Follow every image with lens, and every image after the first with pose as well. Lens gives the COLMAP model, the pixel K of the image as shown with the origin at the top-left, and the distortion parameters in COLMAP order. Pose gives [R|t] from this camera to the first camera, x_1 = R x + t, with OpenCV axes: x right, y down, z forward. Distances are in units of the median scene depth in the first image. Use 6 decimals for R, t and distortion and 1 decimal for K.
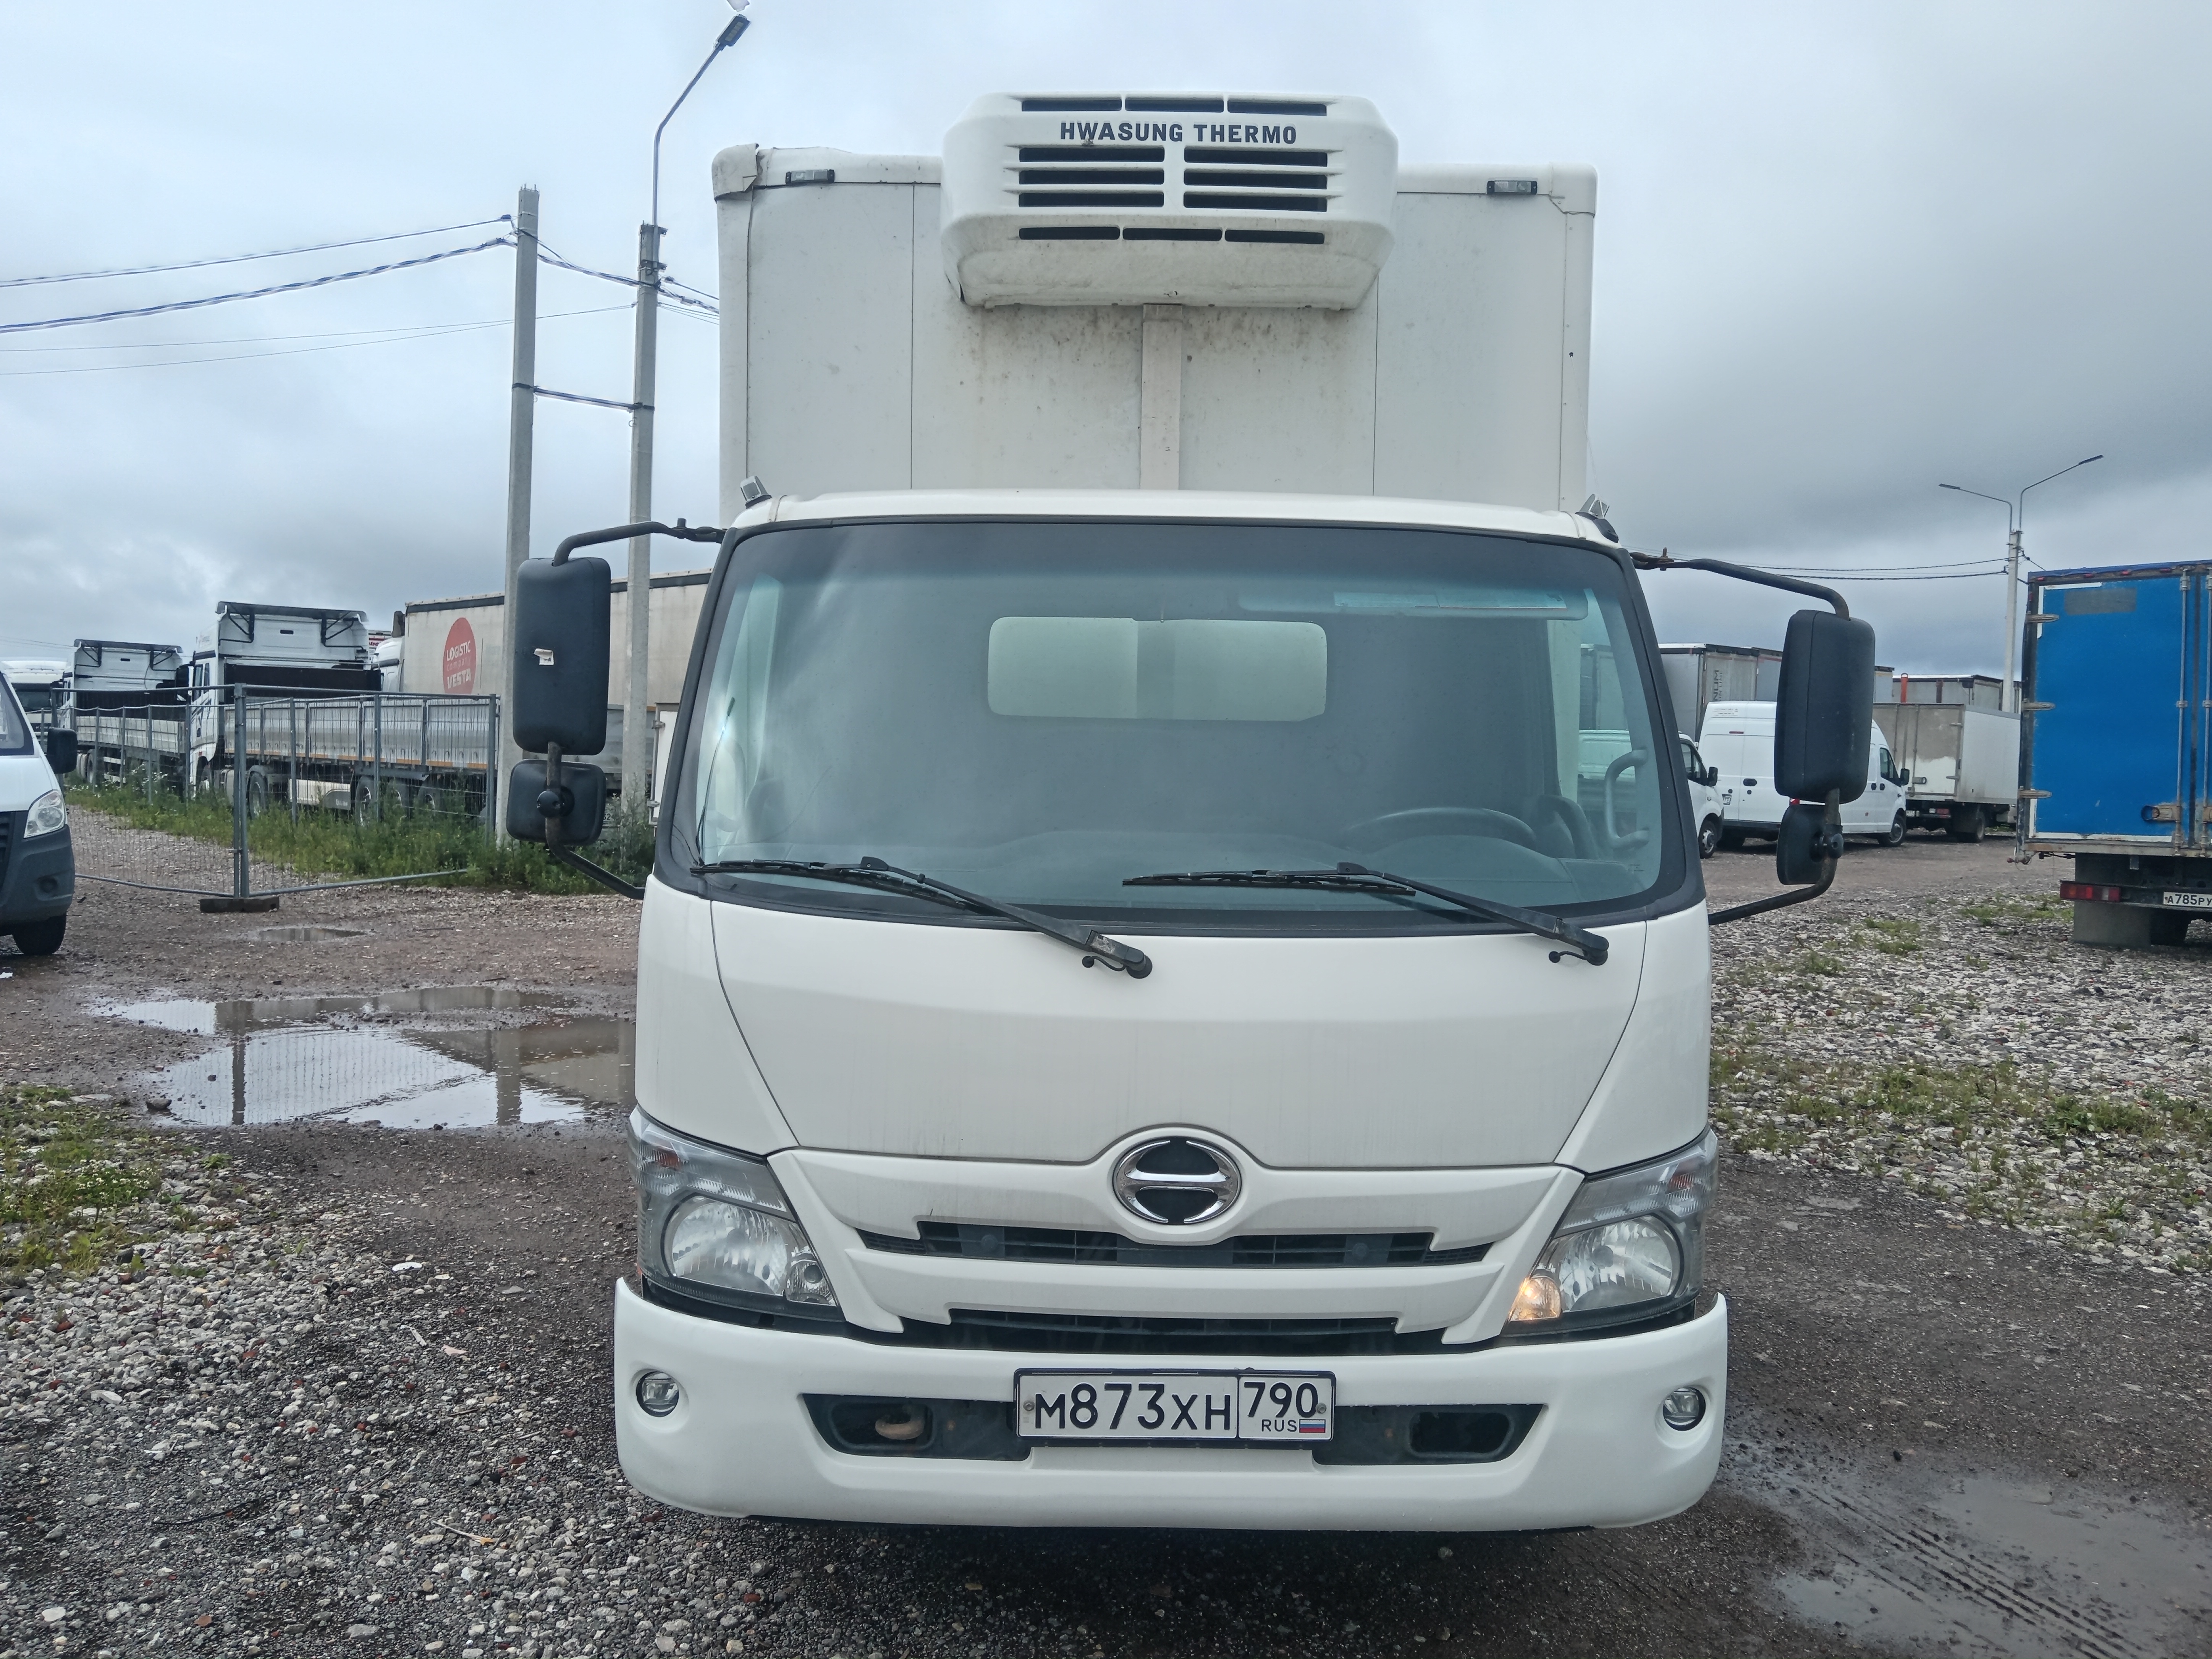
lens RADIAL K [[1728.1, 0, 1123.8], [0, 1728.1, 824.0], [0, 0, 1]] dist [-0.008503, 0.001708]
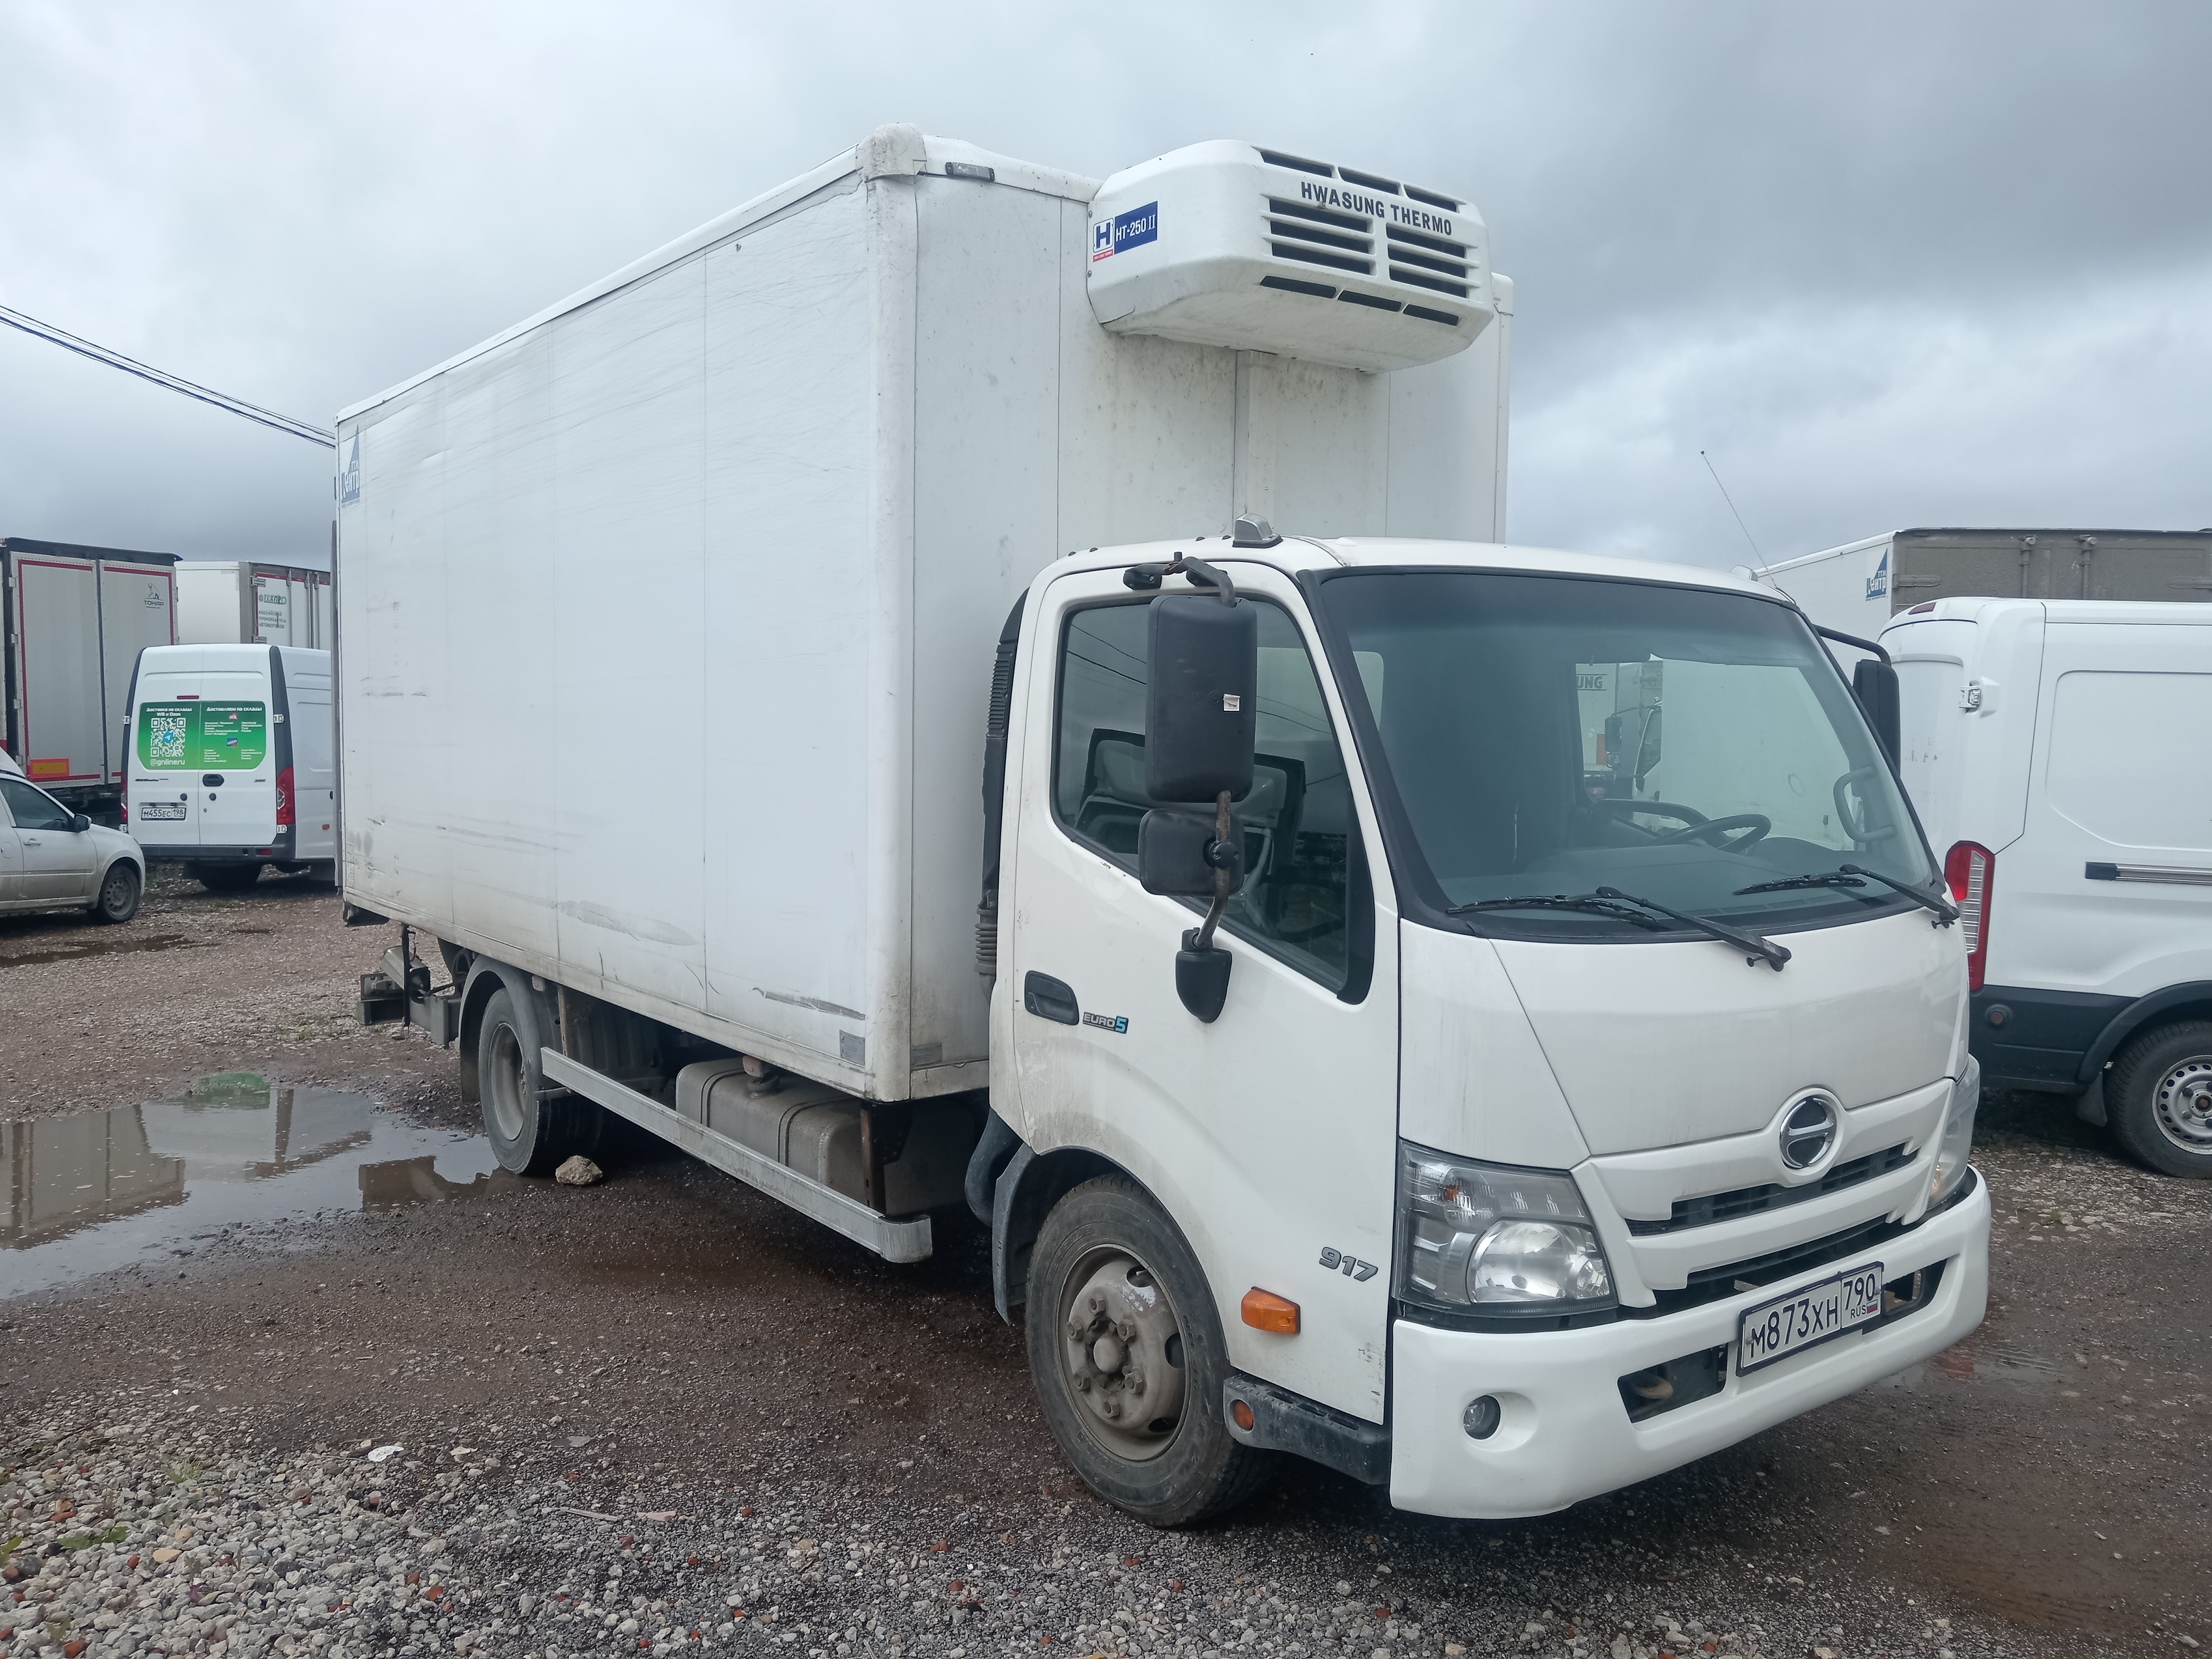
lens RADIAL K [[1728.1, 0, 1123.8], [0, 1728.1, 824.0], [0, 0, 1]] dist [-0.008503, 0.001708]
pose [[0.801527, -0.047859, 0.596040, -0.772786], [0.041072, 0.998844, 0.024970, -0.044610], [-0.596547, 0.004466, 0.802566, 0.219036]]
